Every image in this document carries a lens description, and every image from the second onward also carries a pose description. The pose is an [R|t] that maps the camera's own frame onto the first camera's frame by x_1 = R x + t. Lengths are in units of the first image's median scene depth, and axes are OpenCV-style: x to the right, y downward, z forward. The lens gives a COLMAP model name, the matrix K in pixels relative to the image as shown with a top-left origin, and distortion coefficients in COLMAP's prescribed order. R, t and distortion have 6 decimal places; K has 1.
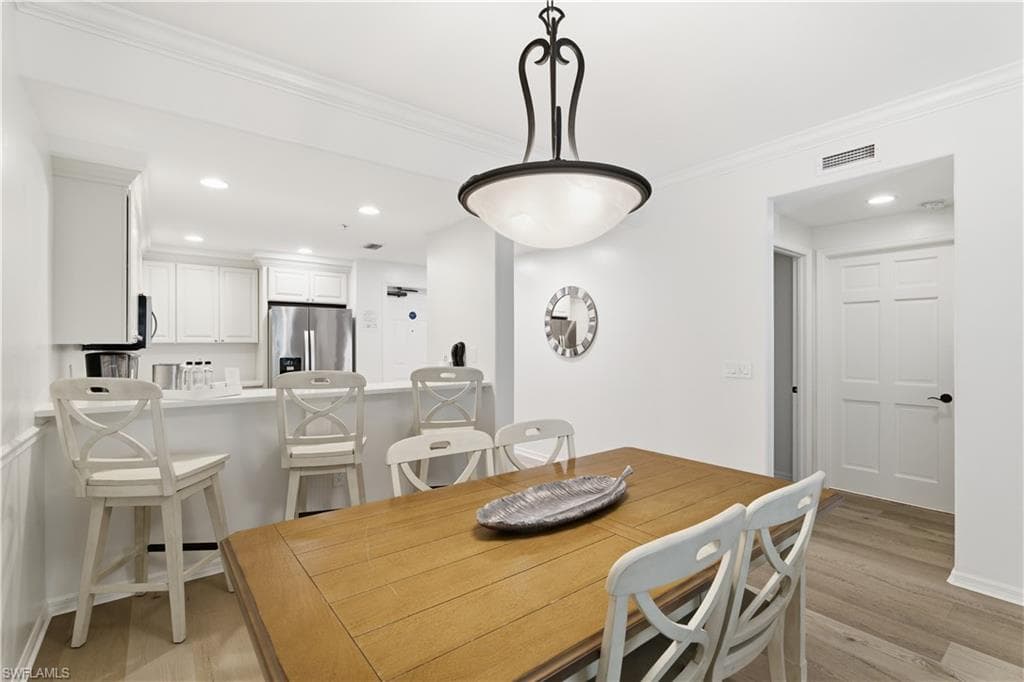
lens RADIAL K [[461.3, 0, 508.9], [0, 461.3, 339.9], [0, 0, 1]] dist [-0.011039, 0.002456]
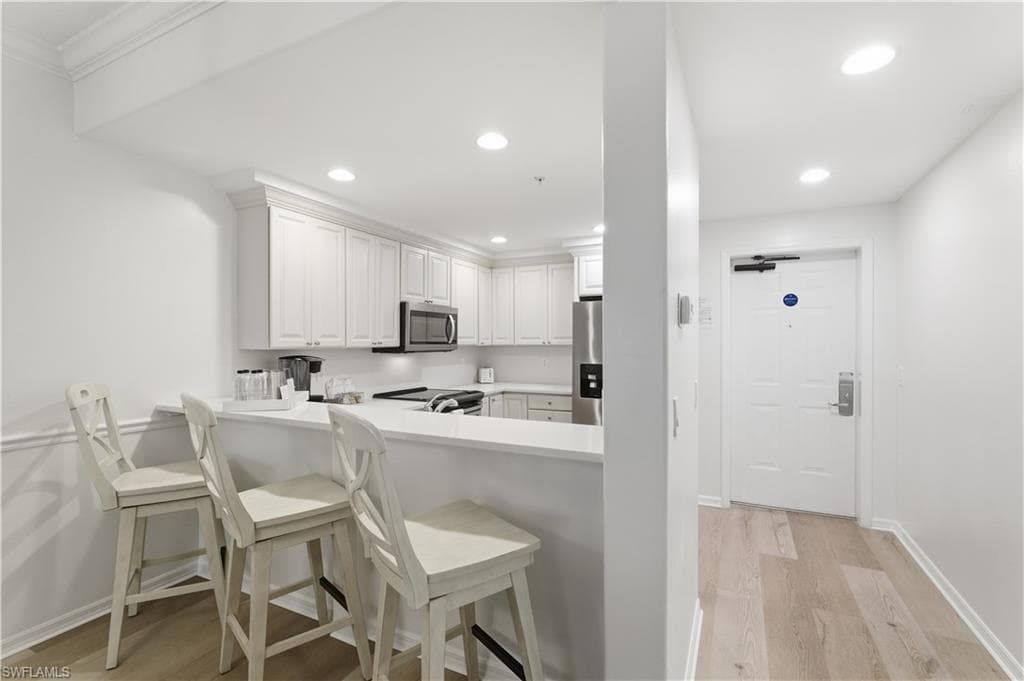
lens RADIAL K [[461.3, 0, 516.0], [0, 461.3, 342.3], [0, 0, 1]] dist [-0.011039, 0.002456]
pose [[0.444929, 0.003782, -0.895558, 0.195100], [0.005634, 0.999959, 0.007022, -0.006108], [0.895548, -0.008169, 0.444889, 0.511719]]
